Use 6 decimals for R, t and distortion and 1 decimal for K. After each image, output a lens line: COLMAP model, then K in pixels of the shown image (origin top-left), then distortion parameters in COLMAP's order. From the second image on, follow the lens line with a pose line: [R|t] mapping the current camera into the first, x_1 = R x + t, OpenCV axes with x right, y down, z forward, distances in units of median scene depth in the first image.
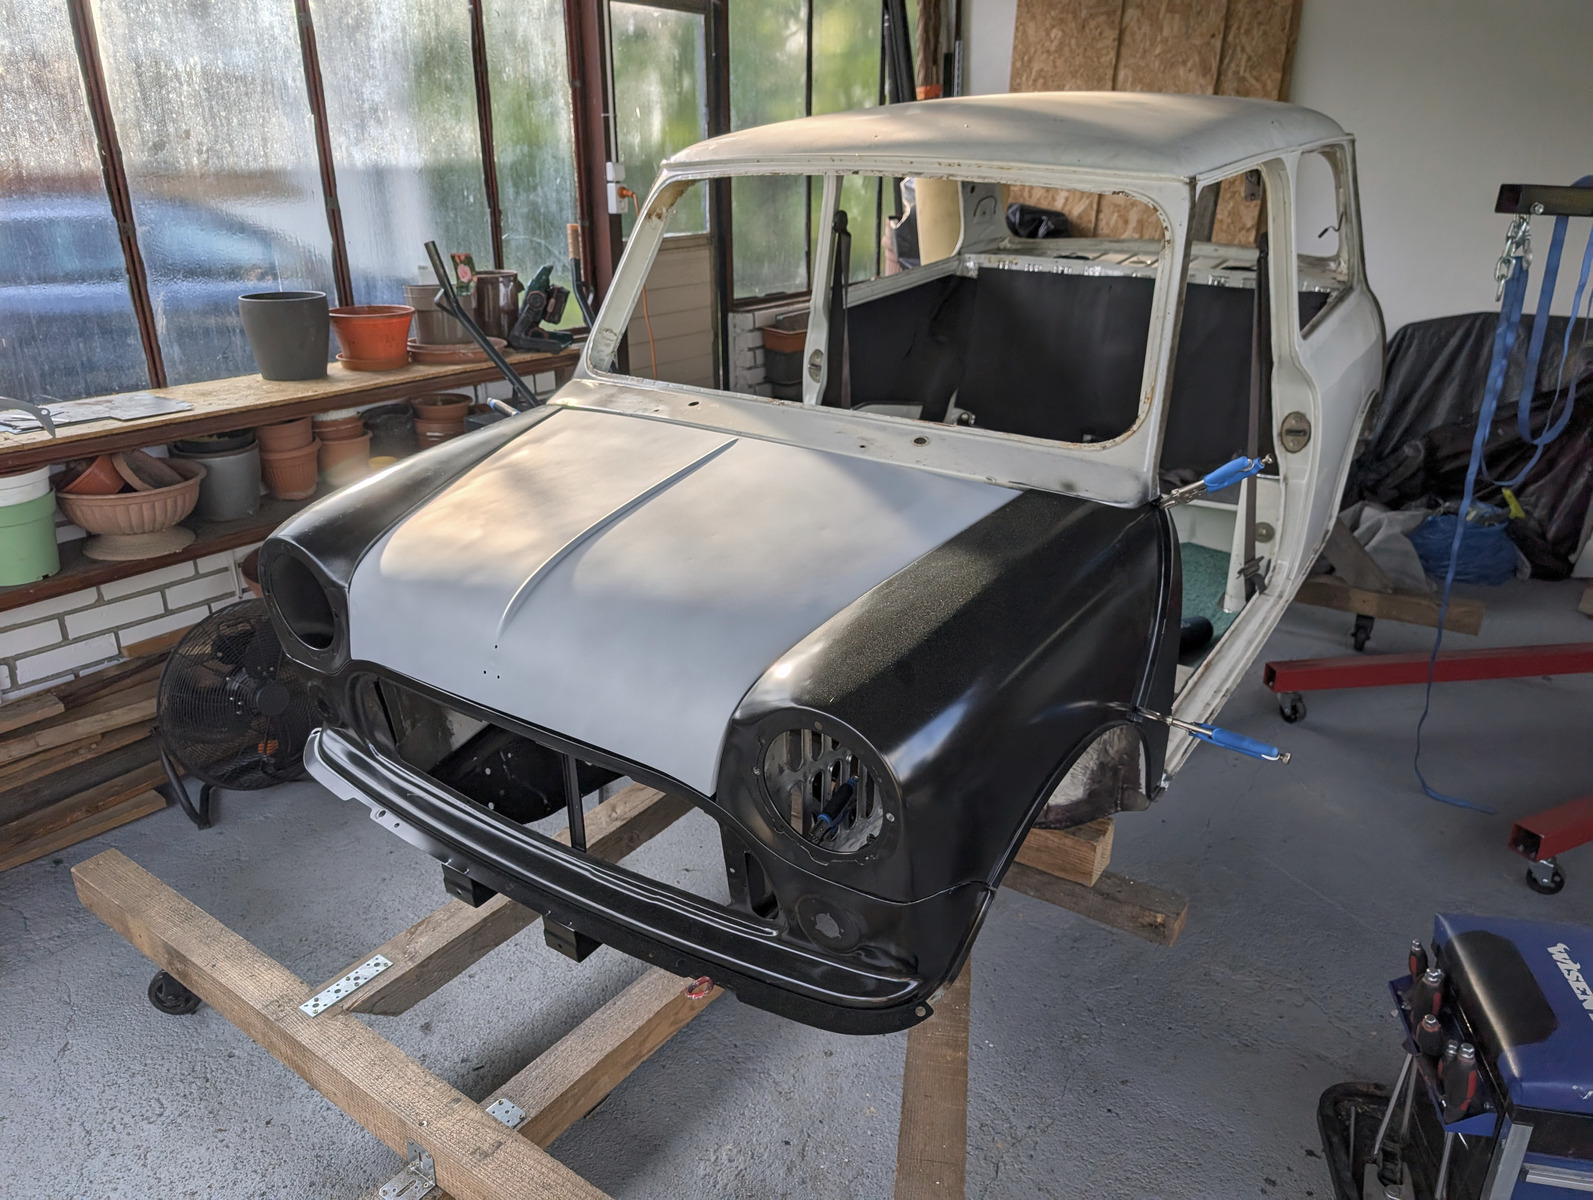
lens RADIAL K [[1159.4, 0, 856.3], [0, 1159.4, 618.3], [0, 0, 1]] dist [-0.040435, 0.071980]
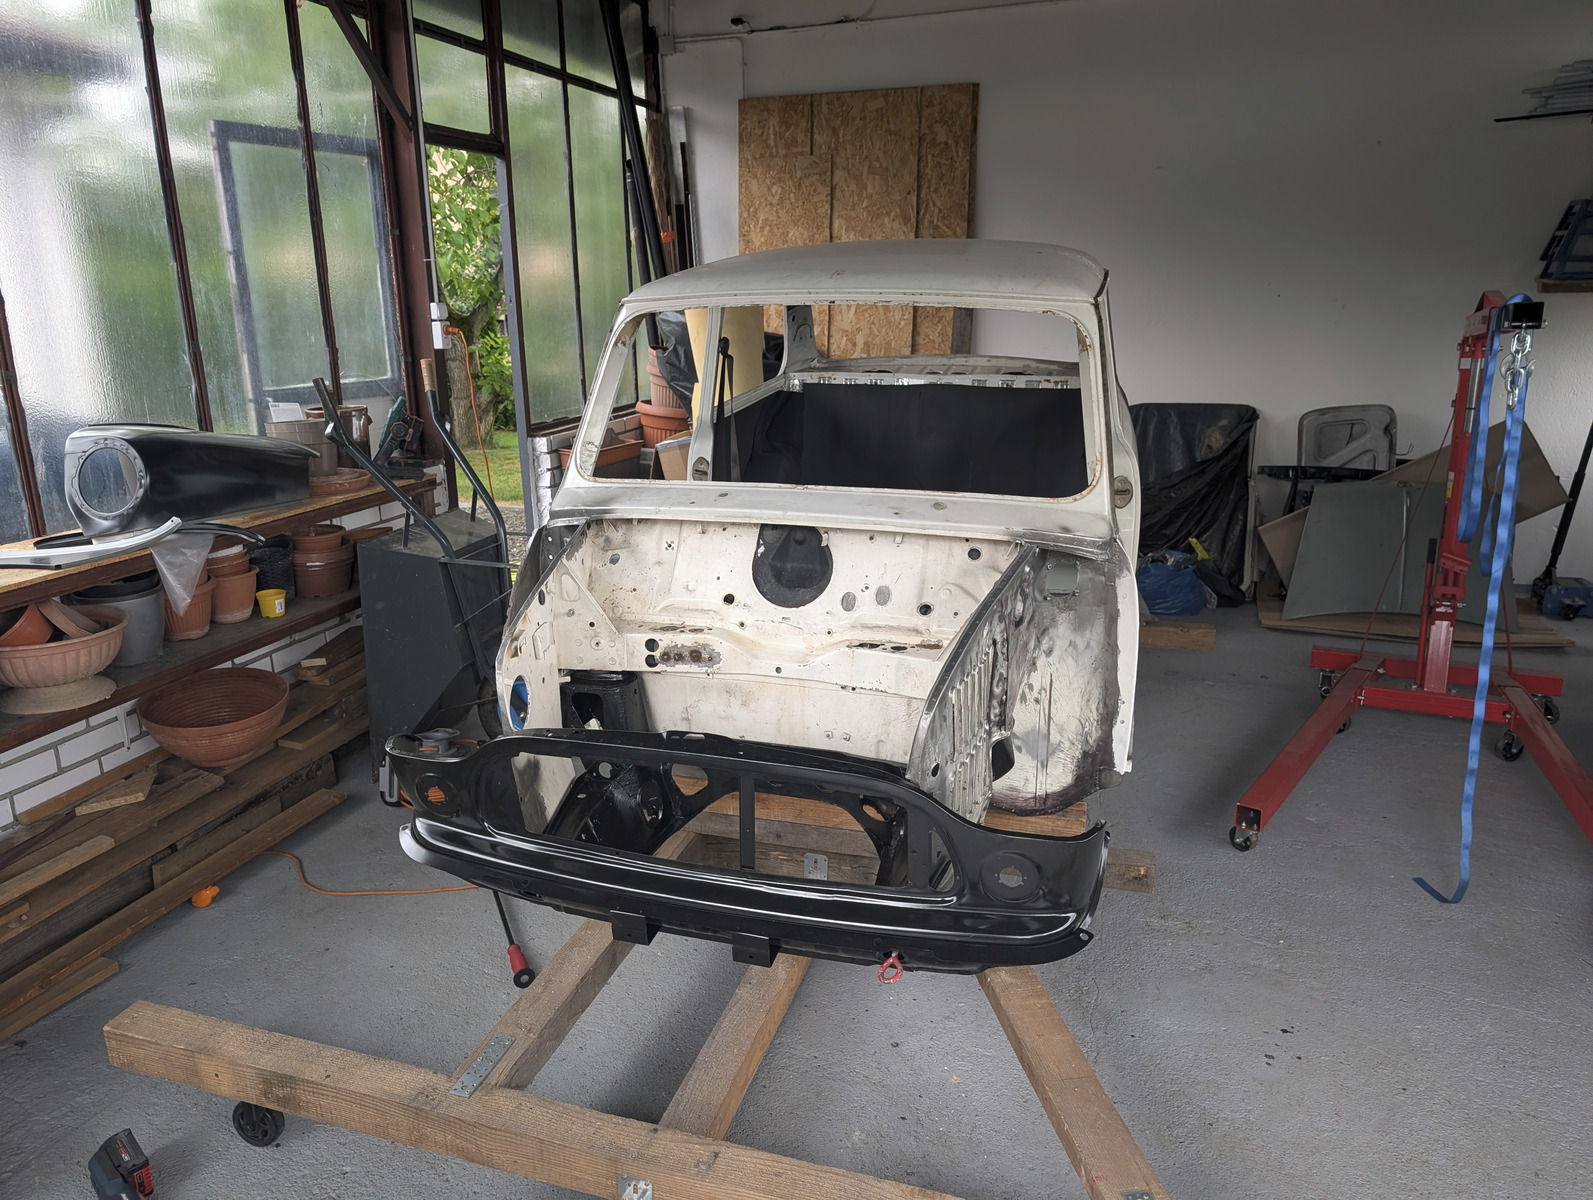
lens RADIAL K [[1151.7, 0, 796.5], [0, 1151.7, 600.0], [0, 0, 1]] dist [0.004560, -0.005488]
pose [[0.949560, -0.097267, 0.298118, -0.247030], [0.133052, 0.985831, -0.102145, 0.027765], [-0.283958, 0.136658, 0.949048, -0.065572]]
